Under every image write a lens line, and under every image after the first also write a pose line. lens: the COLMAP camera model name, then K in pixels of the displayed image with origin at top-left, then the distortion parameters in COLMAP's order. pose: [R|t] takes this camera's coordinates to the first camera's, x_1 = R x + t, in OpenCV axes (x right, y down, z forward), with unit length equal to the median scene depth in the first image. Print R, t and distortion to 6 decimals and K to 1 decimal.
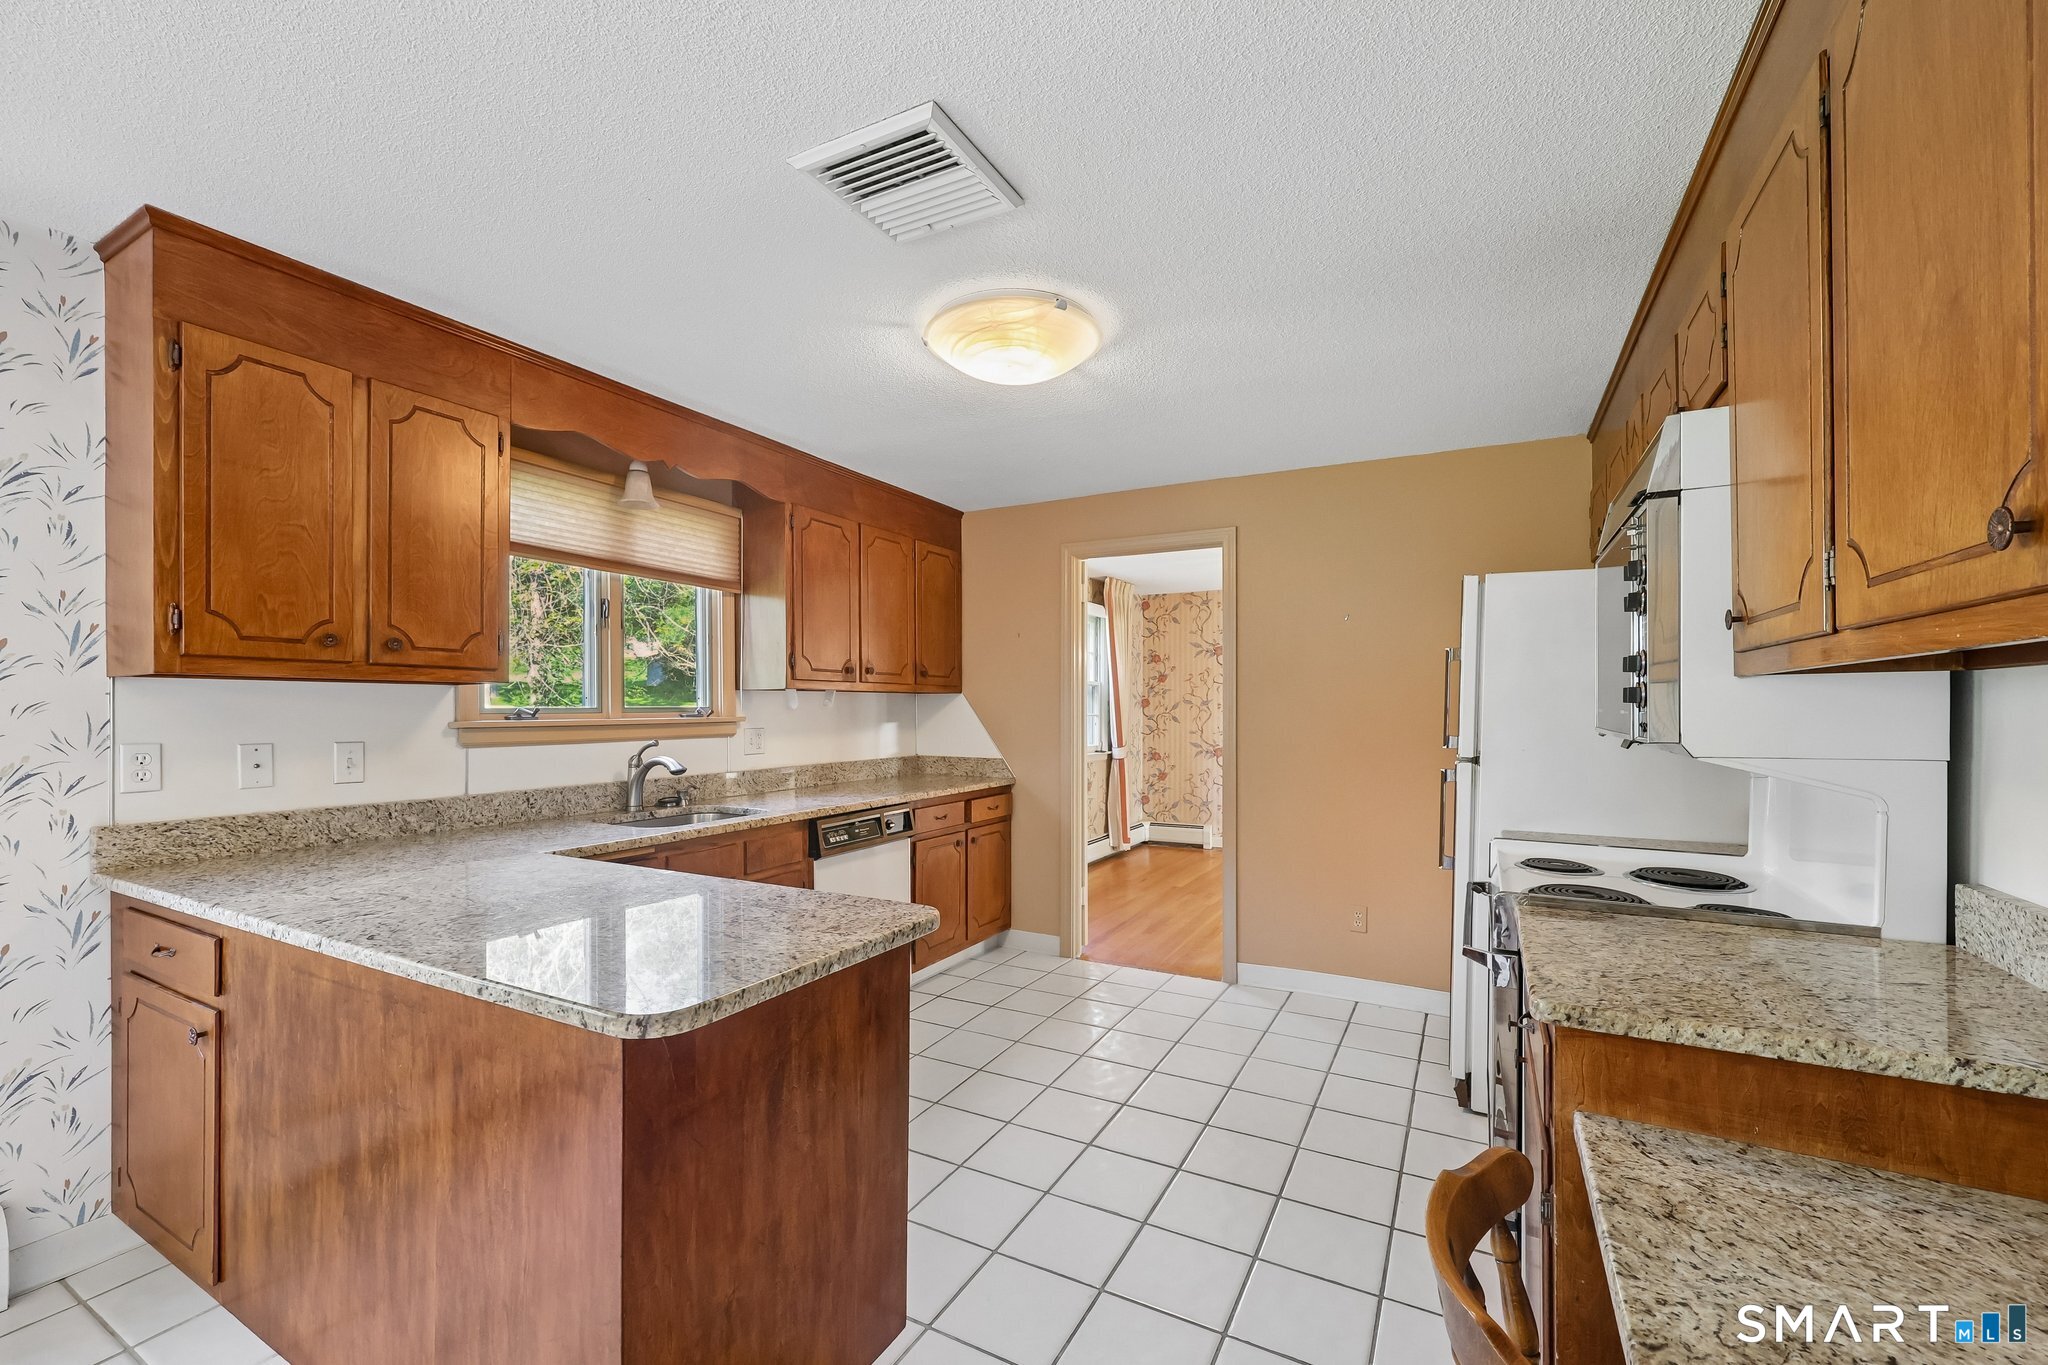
lens RADIAL K [[813.1, 0, 999.5], [0, 813.1, 711.0], [0, 0, 1]] dist [0.005366, 0.000038]
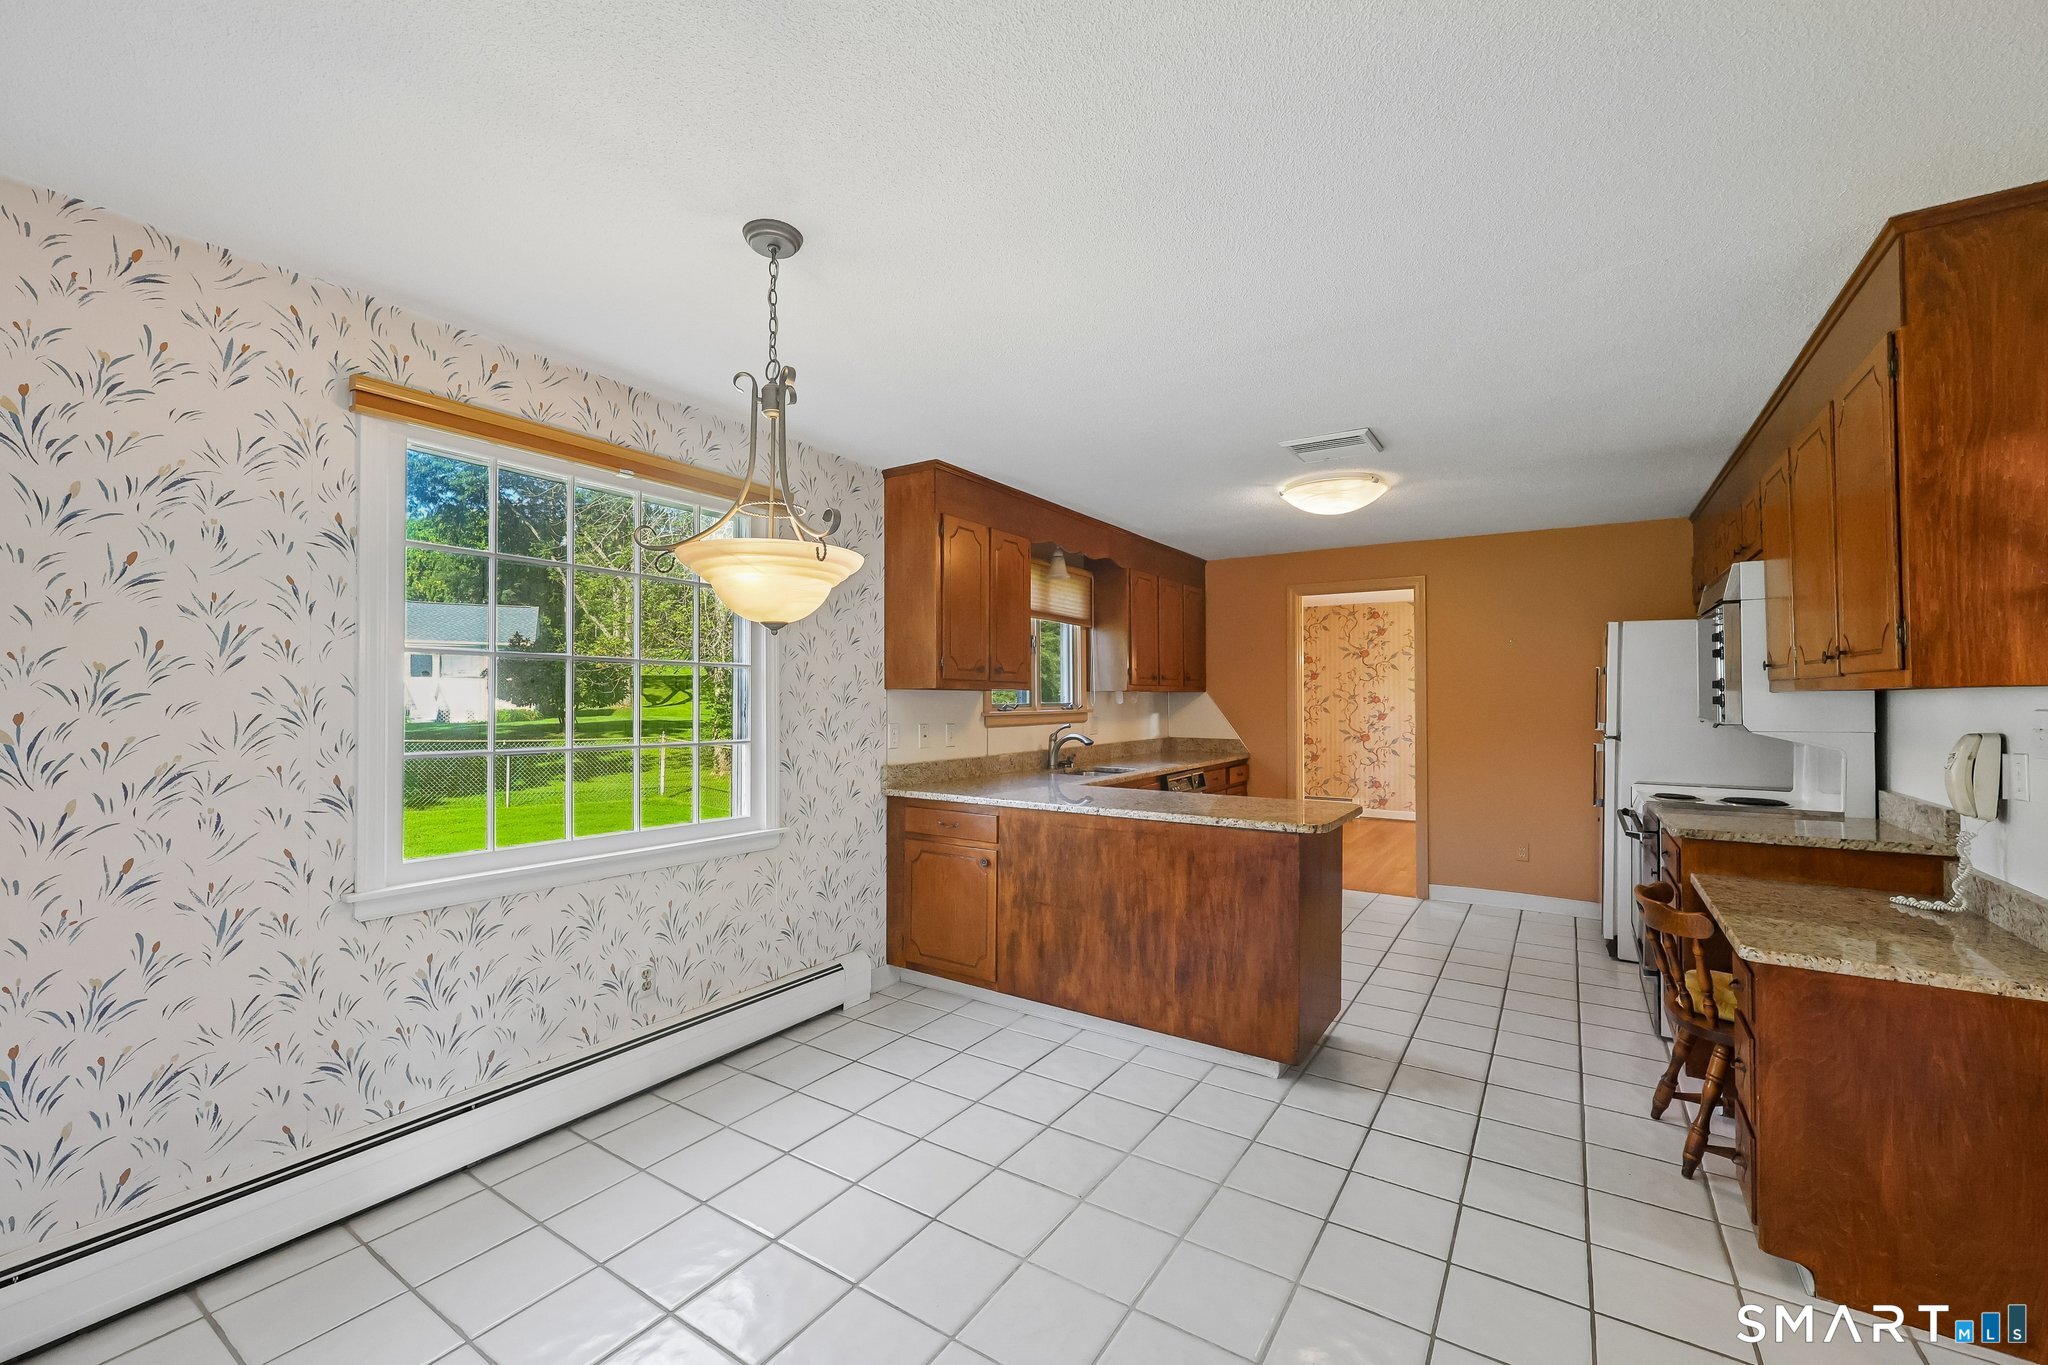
lens RADIAL K [[835.3, 0, 970.4], [0, 835.3, 686.1], [0, 0, 1]] dist [-0.000596, 0.000268]
pose [[0.996372, -0.001203, -0.085099, -0.637839], [-0.000252, 0.999854, -0.017083, -0.014472], [0.085108, 0.017043, 0.996226, -0.872514]]
